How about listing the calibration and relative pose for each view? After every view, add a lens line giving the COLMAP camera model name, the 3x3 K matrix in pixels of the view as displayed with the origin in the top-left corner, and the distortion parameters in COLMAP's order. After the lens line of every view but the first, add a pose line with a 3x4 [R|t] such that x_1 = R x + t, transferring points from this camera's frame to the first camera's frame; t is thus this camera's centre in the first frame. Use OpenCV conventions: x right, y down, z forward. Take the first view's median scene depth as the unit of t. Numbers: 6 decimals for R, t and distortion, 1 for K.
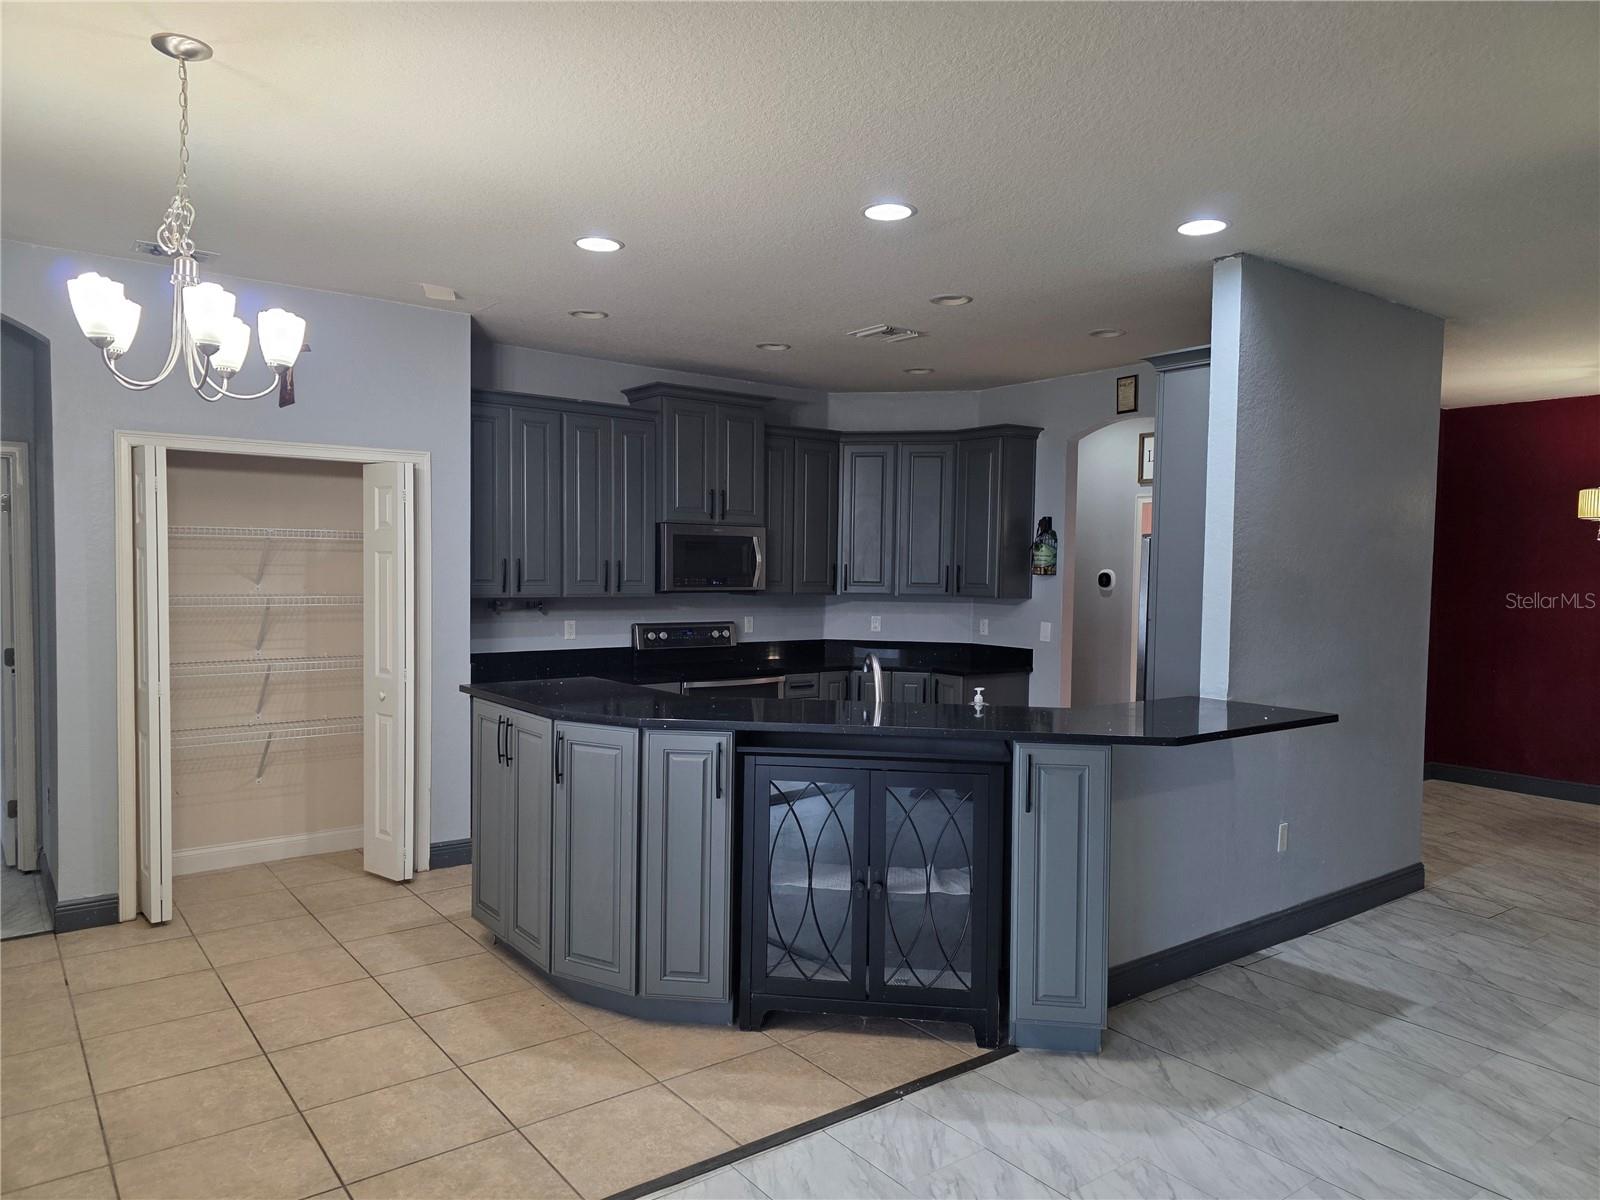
lens RADIAL K [[1068.6, 0, 791.6], [0, 1068.6, 610.8], [0, 0, 1]] dist [0.051223, -0.048611]
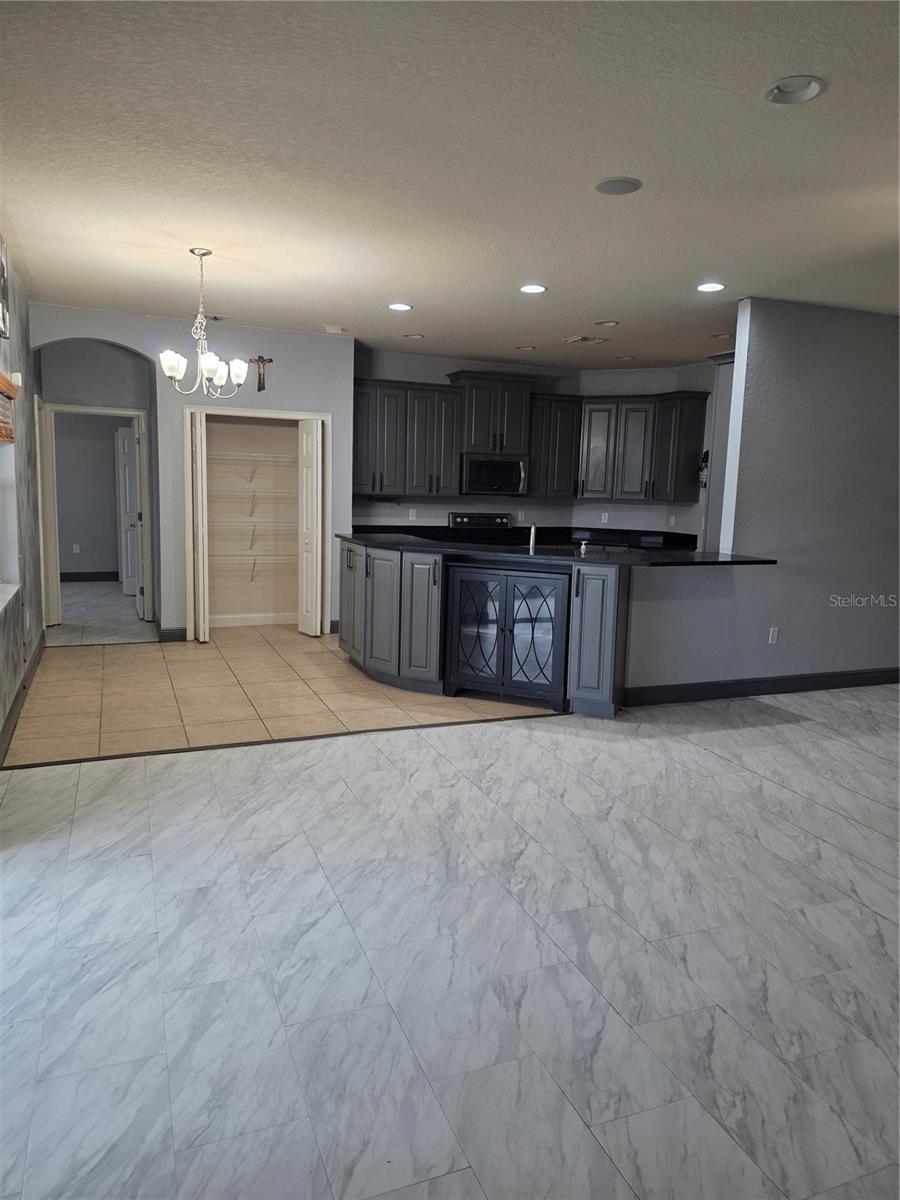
lens RADIAL K [[801.5, 0, 447.7], [0, 801.5, 598.8], [0, 0, 1]] dist [0.051223, -0.048611]
pose [[0.966411, 0.051773, -0.251731, 0.255039], [-0.028000, 0.994879, 0.097121, 0.035461], [0.255470, -0.086810, 0.962912, -0.366620]]
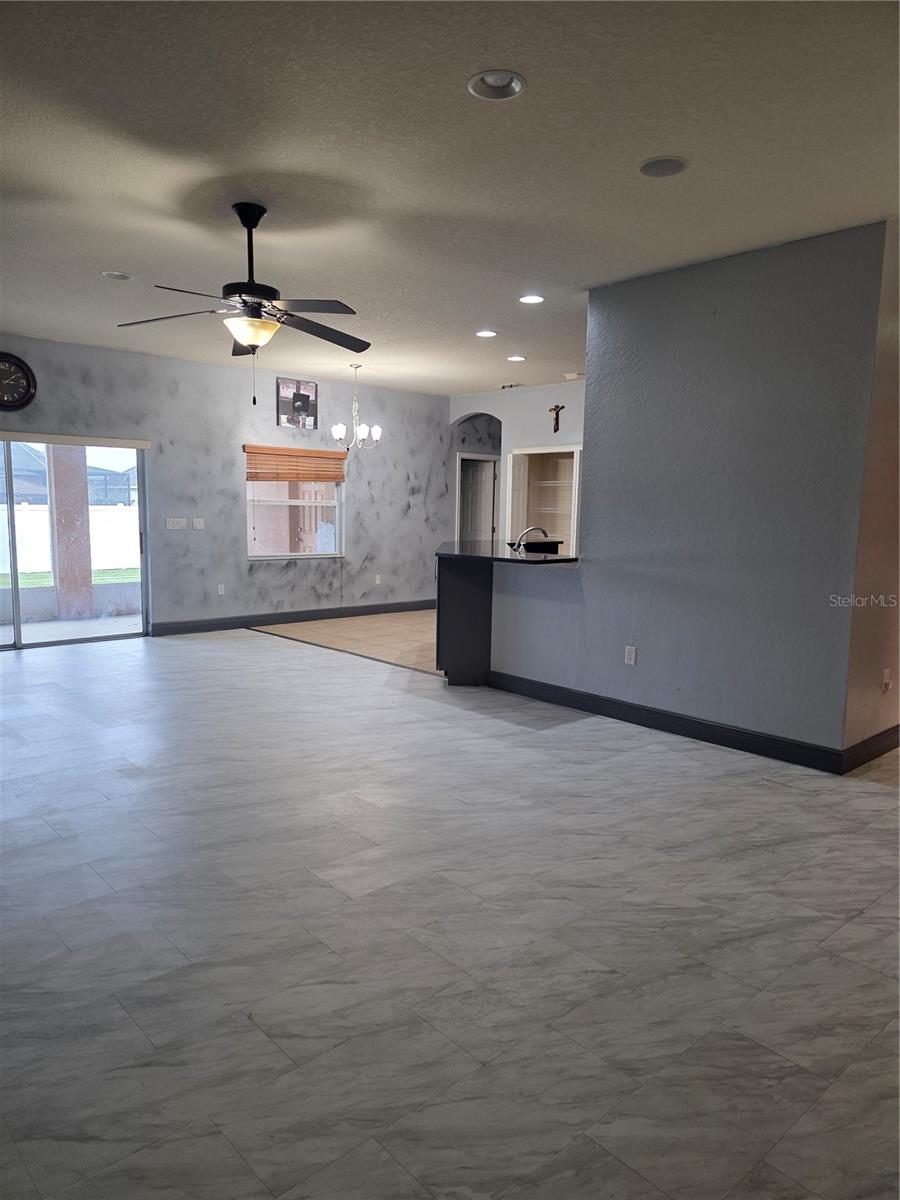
lens RADIAL K [[801.5, 0, 444.0], [0, 801.5, 604.5], [0, 0, 1]] dist [0.051223, -0.048611]
pose [[0.093946, 0.109751, -0.989509, 1.464598], [-0.060584, 0.992693, 0.104353, 0.032949], [0.993732, 0.050145, 0.099909, 0.581044]]
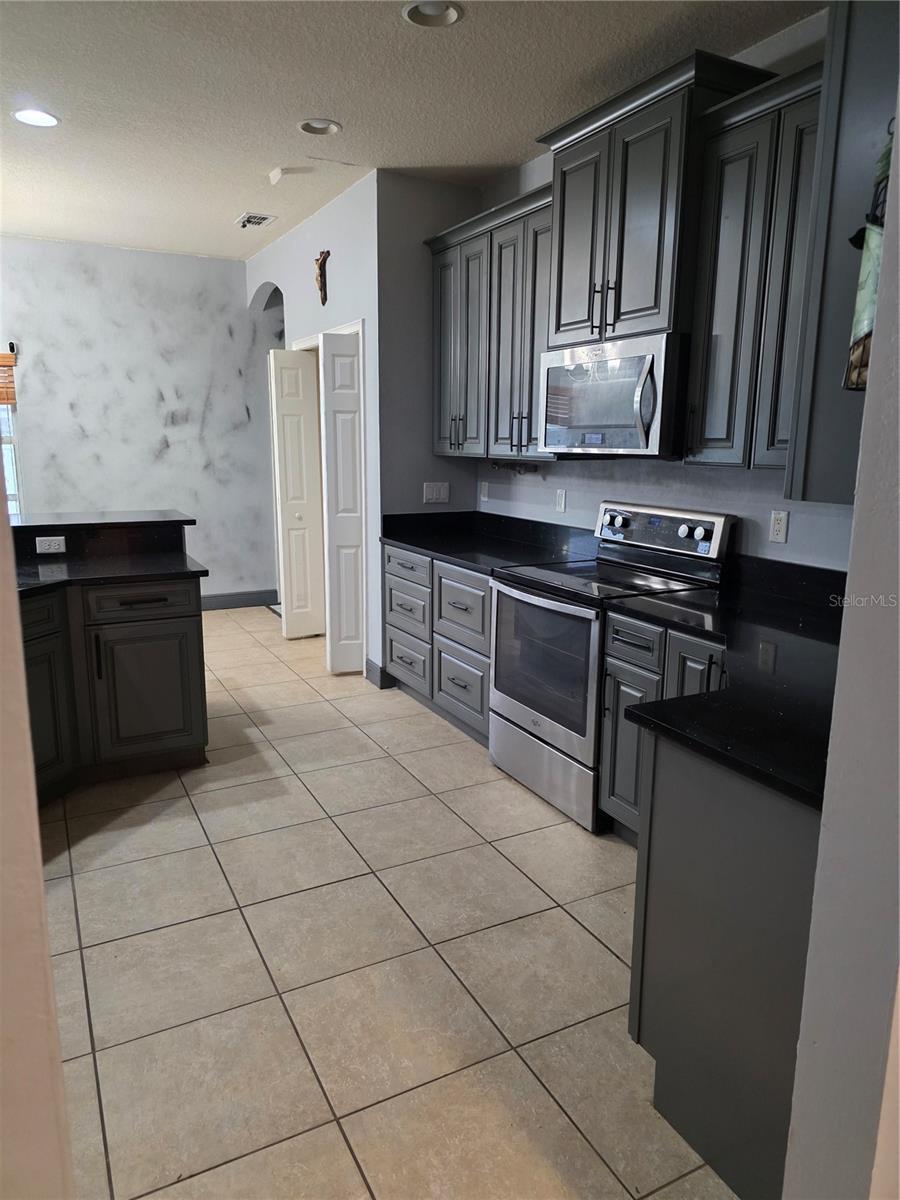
lens RADIAL K [[801.5, 0, 433.7], [0, 801.5, 599.1], [0, 0, 1]] dist [0.051223, -0.048611]
pose [[-0.171903, 0.180162, -0.968499, 0.569903], [-0.056331, 0.979728, 0.192249, -0.028381], [0.983502, 0.087604, -0.158270, 1.359246]]
